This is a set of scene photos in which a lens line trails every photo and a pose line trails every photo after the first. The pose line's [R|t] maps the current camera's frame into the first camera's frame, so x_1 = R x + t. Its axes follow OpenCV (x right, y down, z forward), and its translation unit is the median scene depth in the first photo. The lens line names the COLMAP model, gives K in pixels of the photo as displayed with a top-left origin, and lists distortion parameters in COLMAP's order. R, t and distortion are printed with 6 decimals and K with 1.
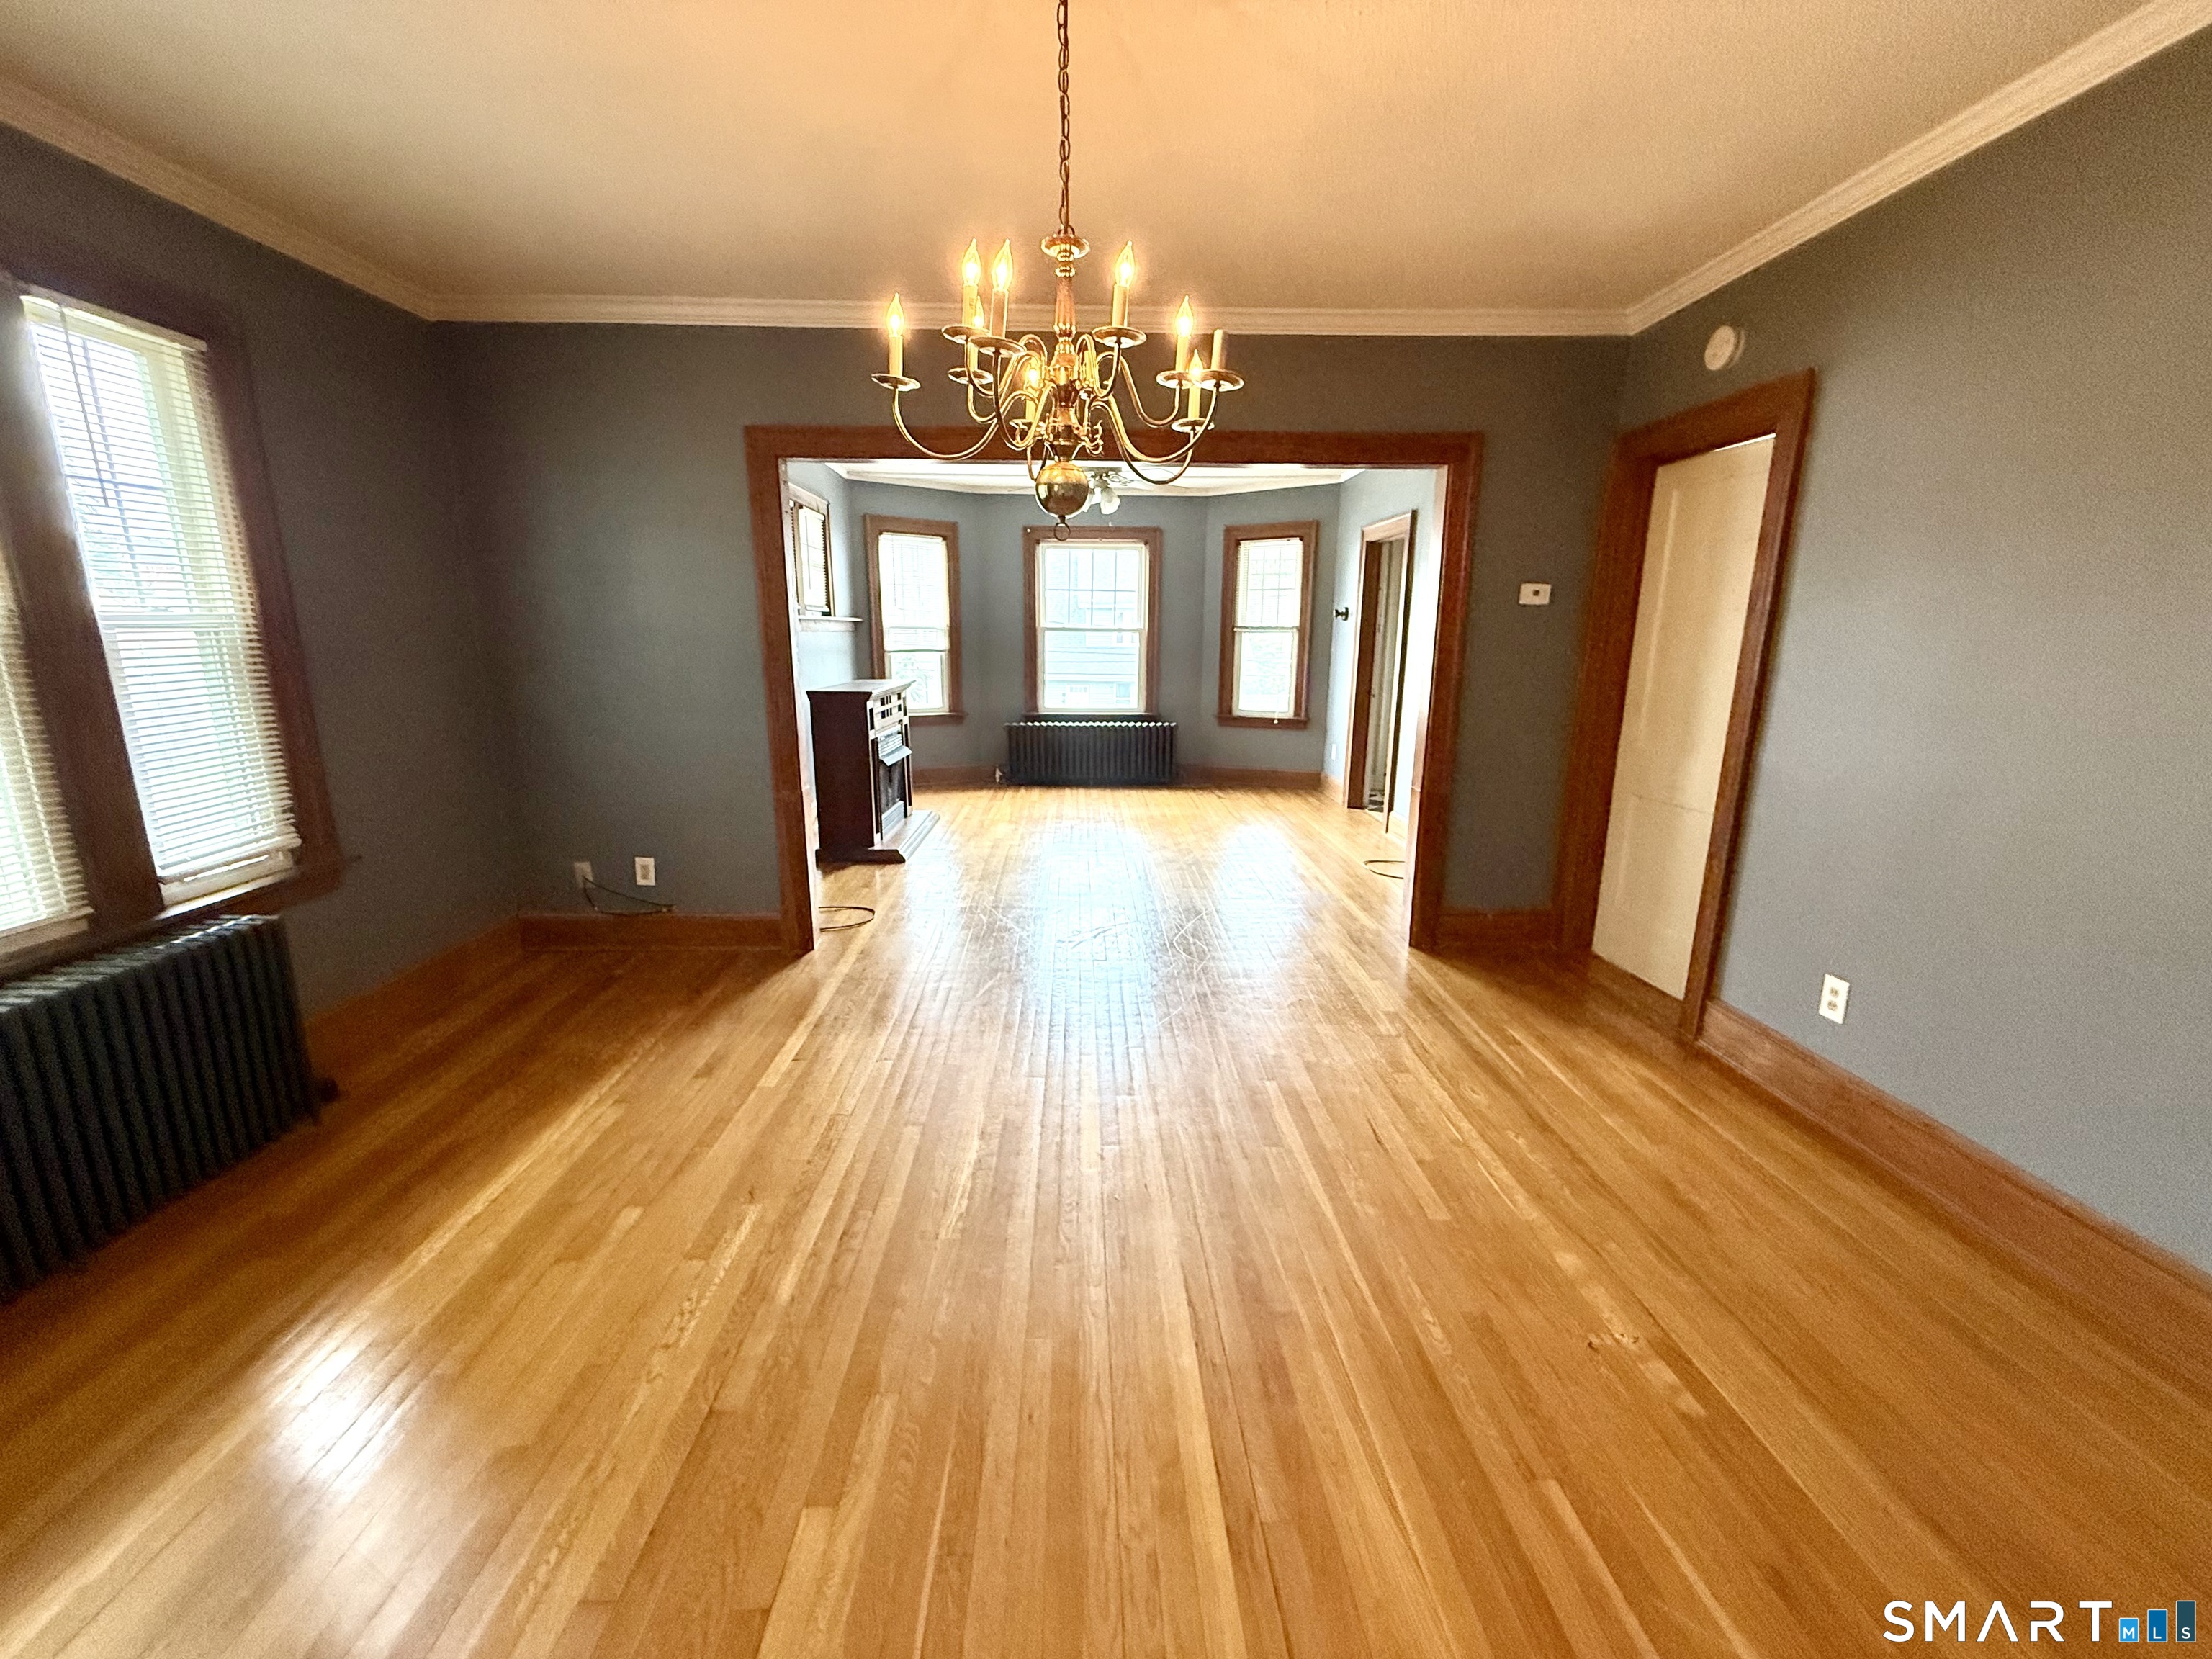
lens RADIAL K [[883.1, 0, 1090.5], [0, 883.1, 828.7], [0, 0, 1]] dist [0.001442, -0.000268]
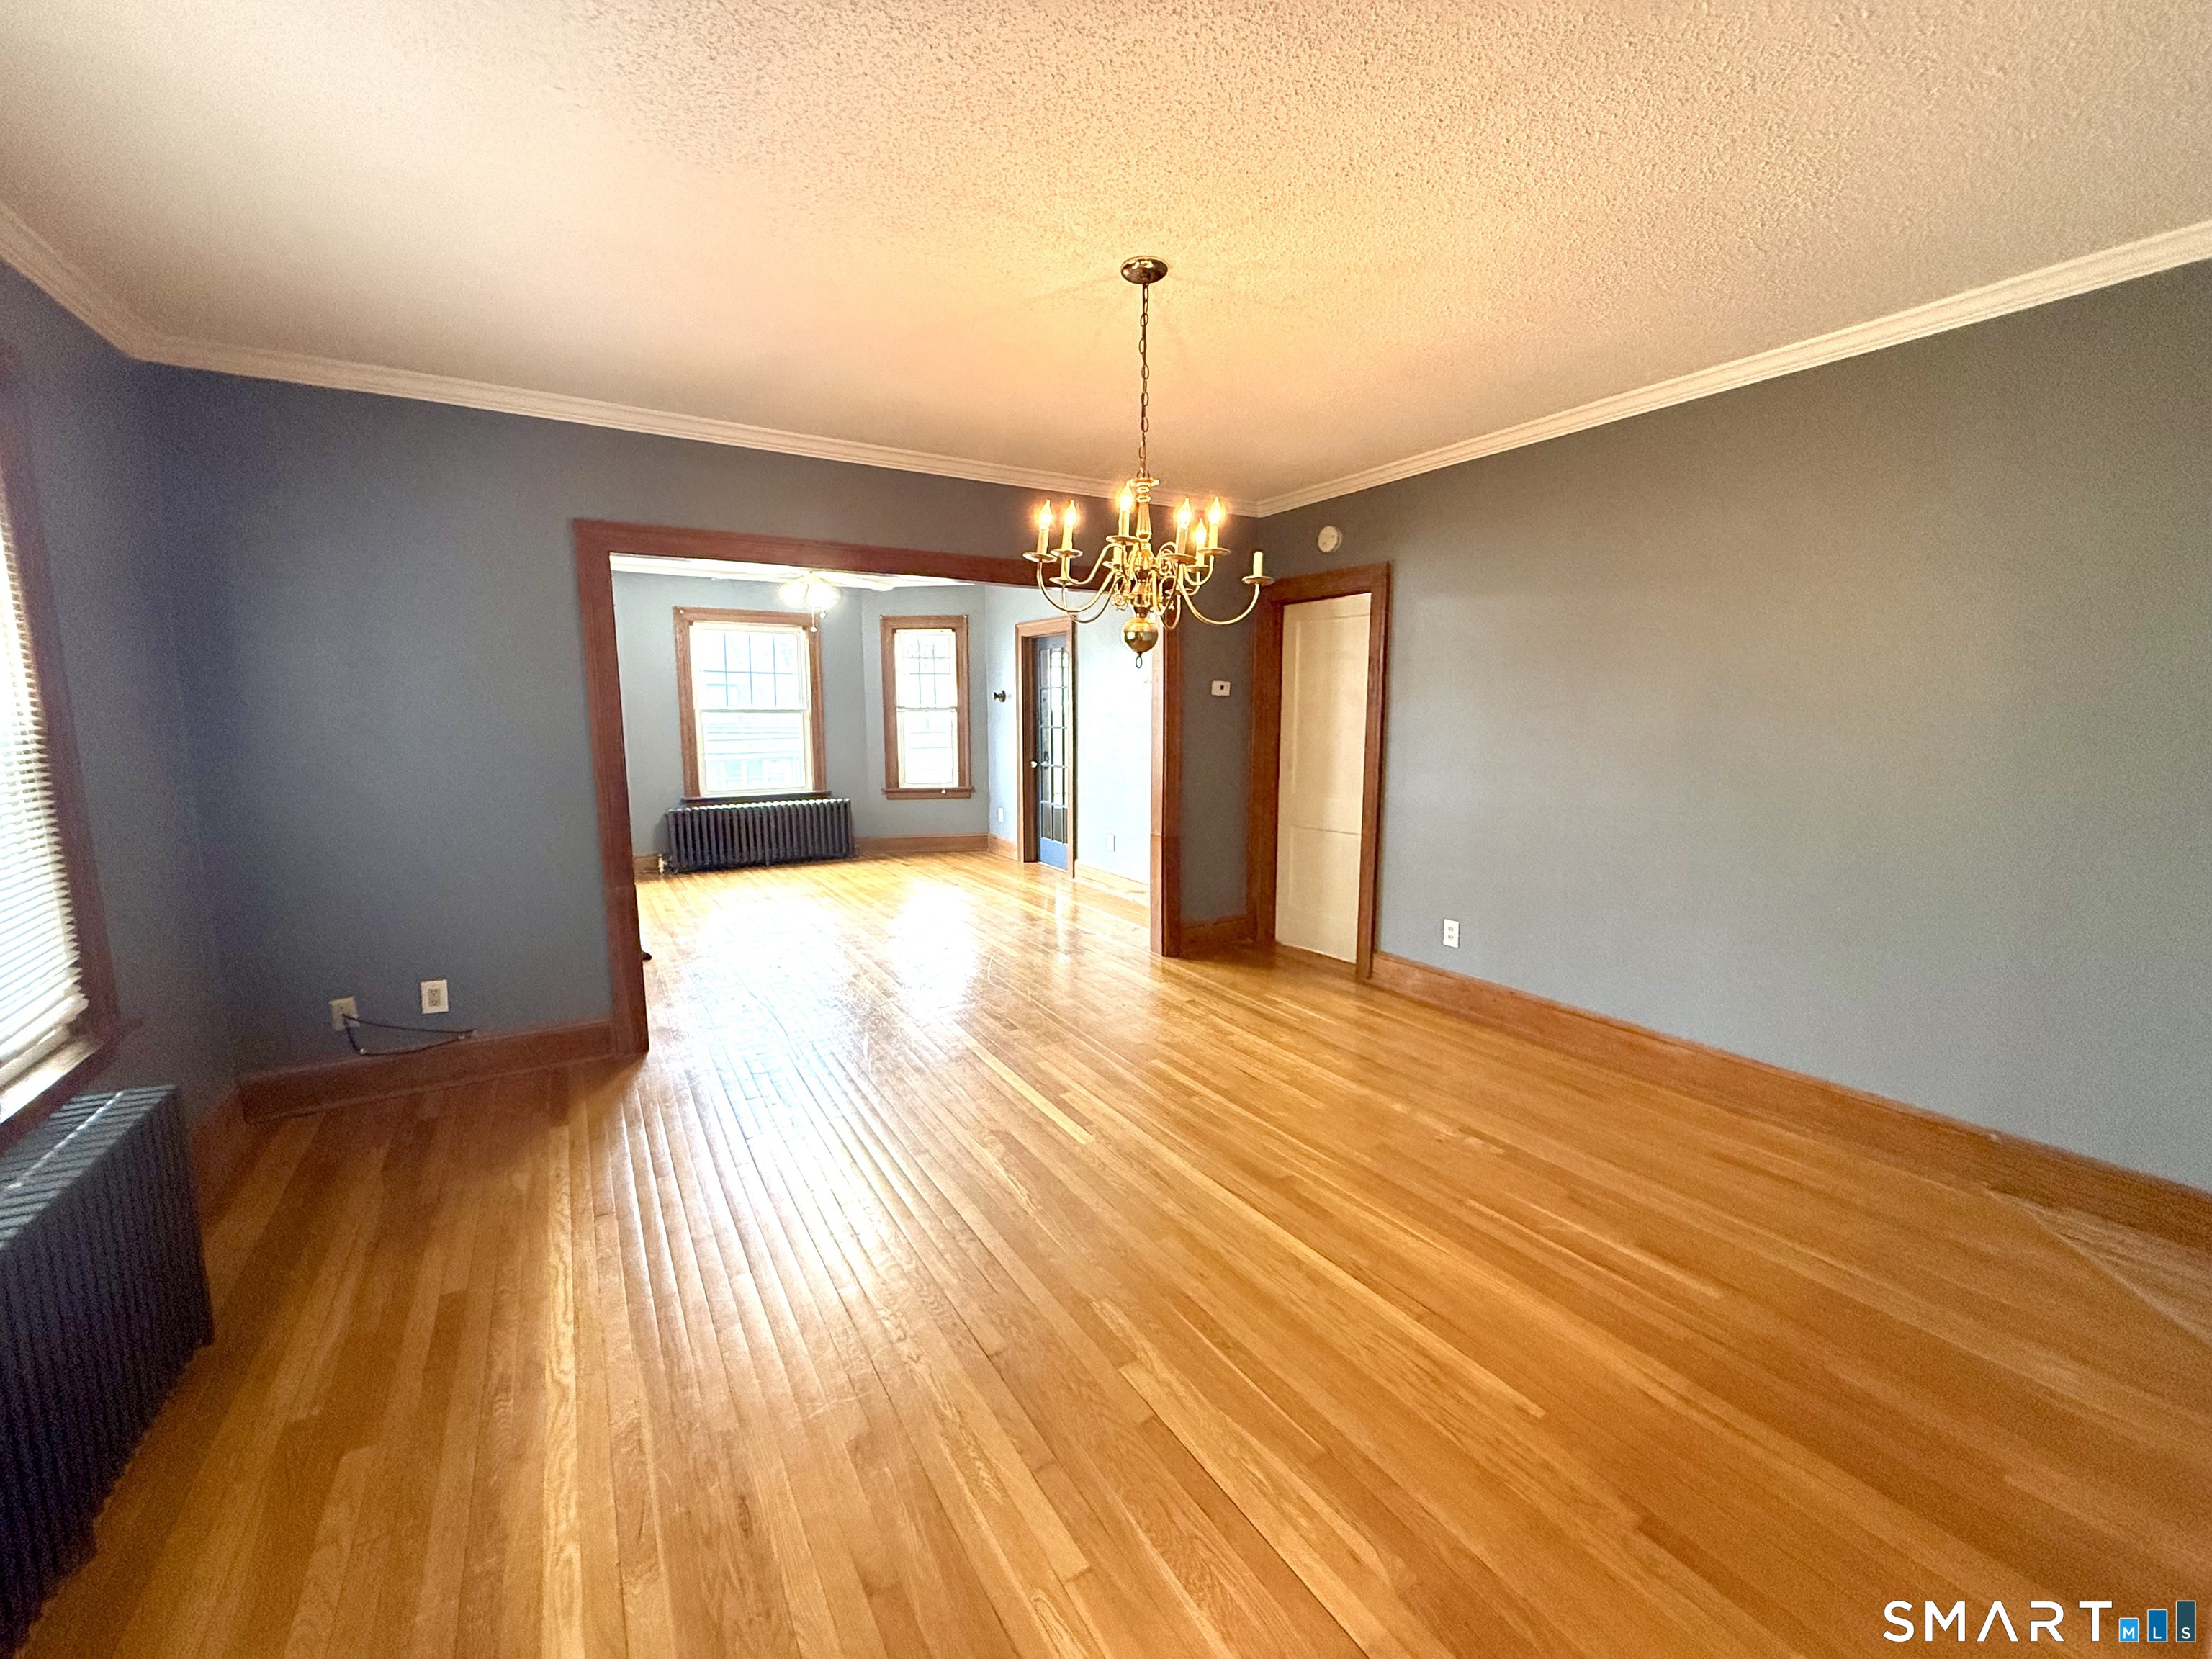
lens RADIAL K [[883.1, 0, 1103.7], [0, 883.1, 824.8], [0, 0, 1]] dist [0.001442, -0.000268]
pose [[0.865122, -0.072888, 0.496236, -0.410378], [0.114632, 0.991931, -0.054148, 0.003598], [-0.488285, 0.103729, 0.866497, -0.109501]]
